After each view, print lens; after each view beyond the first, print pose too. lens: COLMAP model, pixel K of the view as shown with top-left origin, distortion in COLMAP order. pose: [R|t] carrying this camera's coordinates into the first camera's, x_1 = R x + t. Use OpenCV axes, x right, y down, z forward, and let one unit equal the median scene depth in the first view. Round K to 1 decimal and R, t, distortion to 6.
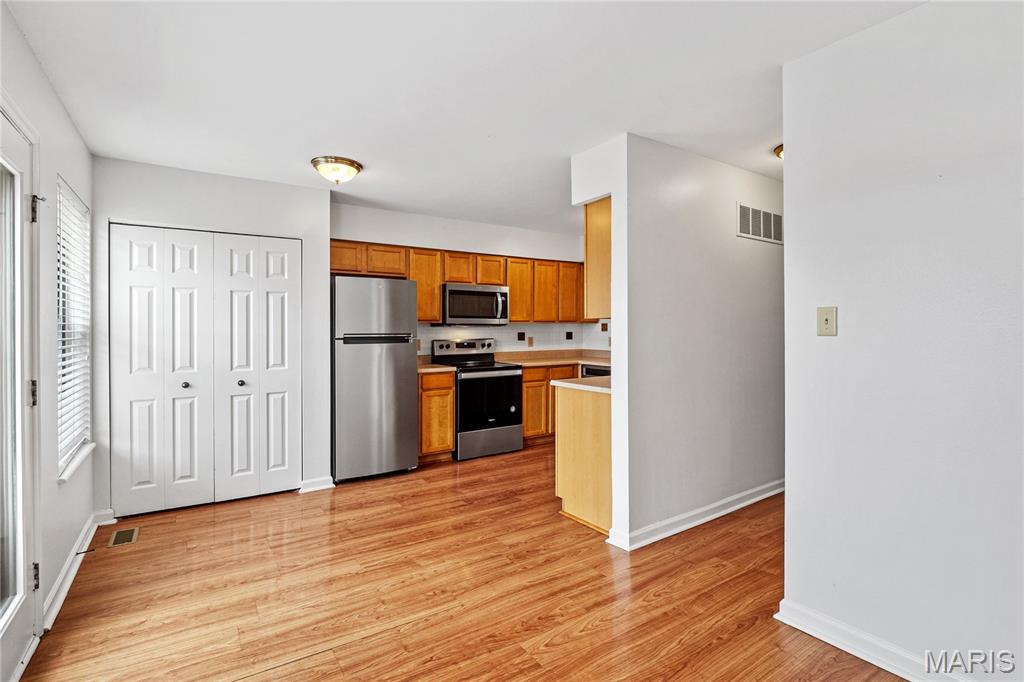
lens RADIAL K [[481.3, 0, 511.5], [0, 481.3, 331.1], [0, 0, 1]] dist [-0.002032, -0.001545]
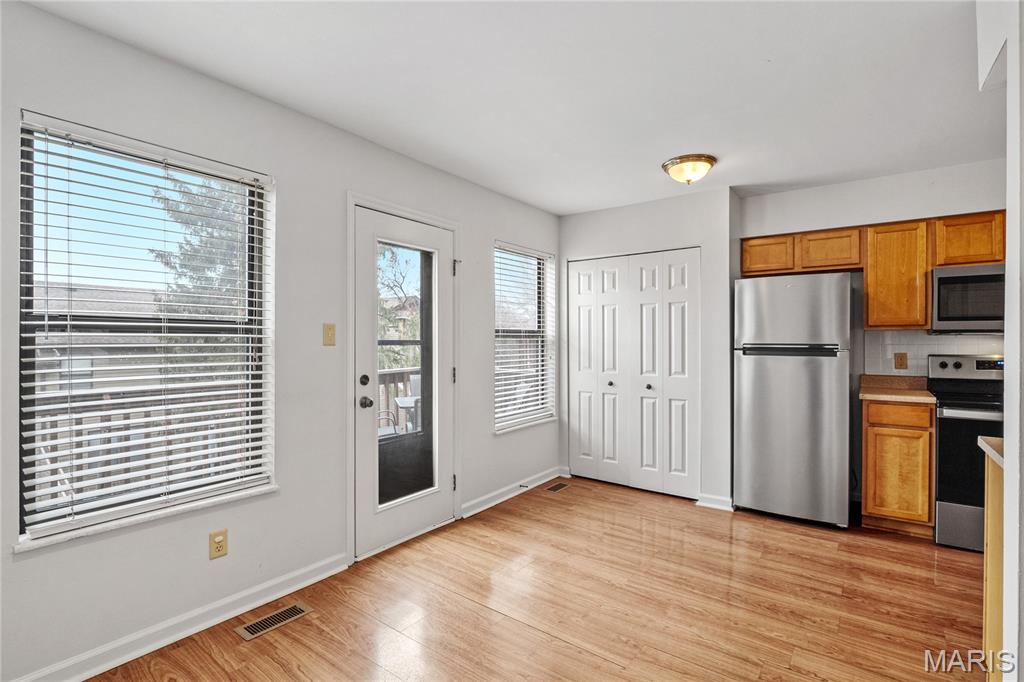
lens RADIAL K [[481.3, 0, 512.1], [0, 481.3, 340.7], [0, 0, 1]] dist [-0.002032, -0.001545]
pose [[0.353021, 0.006003, -0.935596, 0.350899], [-0.004838, 0.999978, 0.004591, -0.001757], [0.935603, 0.002906, 0.353042, 0.300359]]
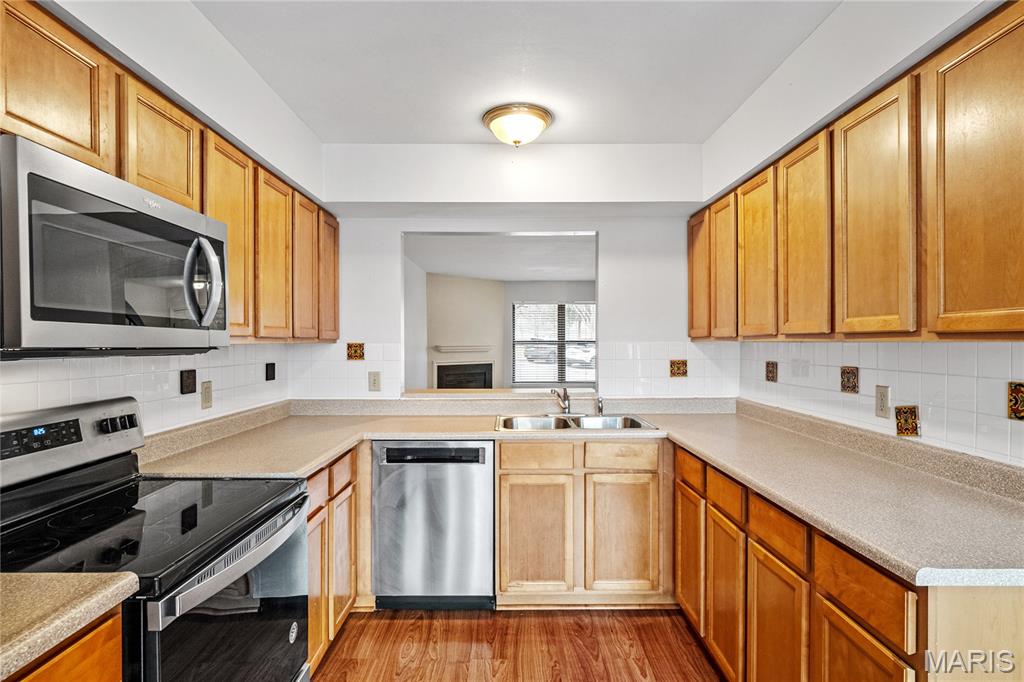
lens RADIAL K [[530.0, 0, 511.5], [0, 530.0, 344.8], [0, 0, 1]] dist [-0.001502, -0.000134]
pose [[0.545024, -0.001461, 0.838419, -0.263058], [0.005154, 0.999985, -0.001607, -0.021019], [-0.838405, 0.005197, 0.545024, 0.928912]]
